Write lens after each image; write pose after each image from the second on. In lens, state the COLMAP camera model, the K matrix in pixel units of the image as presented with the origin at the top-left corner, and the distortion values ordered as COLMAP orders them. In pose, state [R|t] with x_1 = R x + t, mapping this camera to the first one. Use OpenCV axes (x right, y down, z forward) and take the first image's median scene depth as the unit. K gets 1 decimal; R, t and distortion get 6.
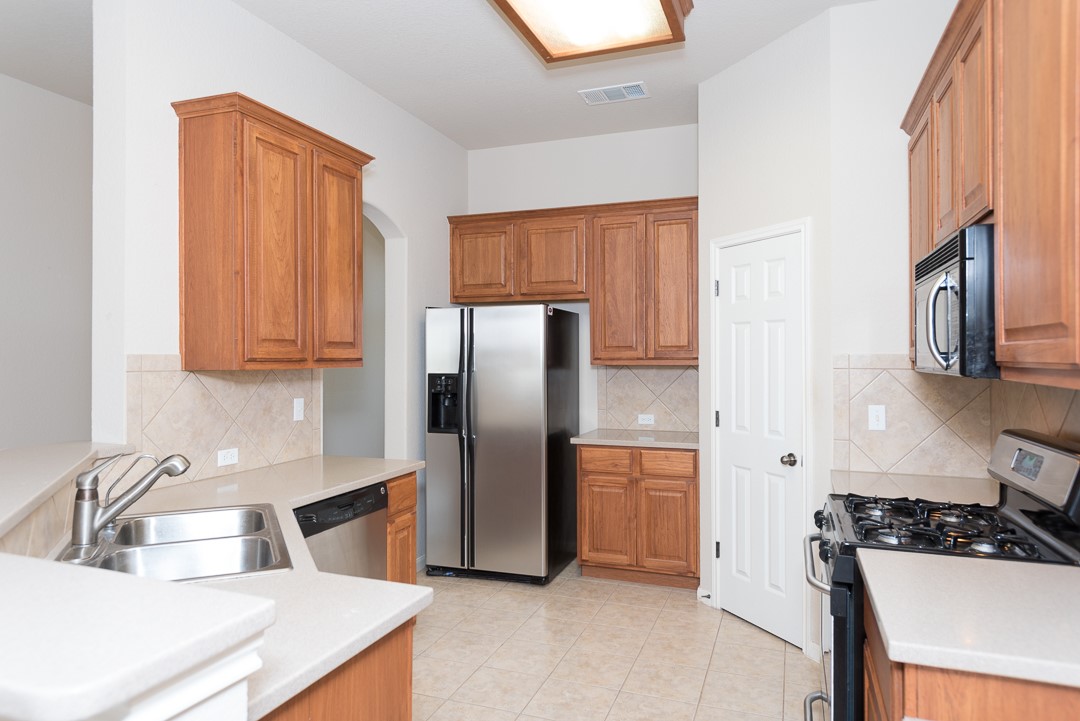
lens RADIAL K [[683.2, 0, 531.1], [0, 683.2, 357.5], [0, 0, 1]] dist [0.001711, 0.001525]
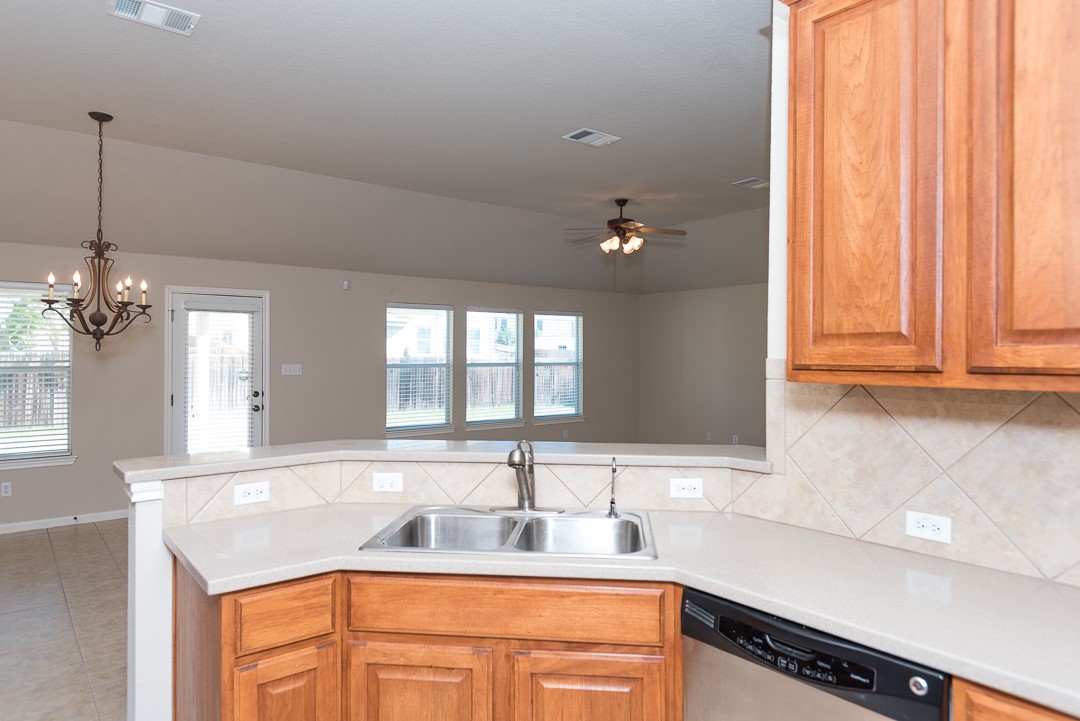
lens RADIAL K [[683.2, 0, 531.1], [0, 683.2, 357.5], [0, 0, 1]] dist [0.001711, 0.001525]
pose [[-0.518682, -0.003410, -0.854961, 0.274131], [-0.004198, 0.999990, -0.001442, -0.003391], [0.854957, 0.002841, -0.518691, 1.053911]]
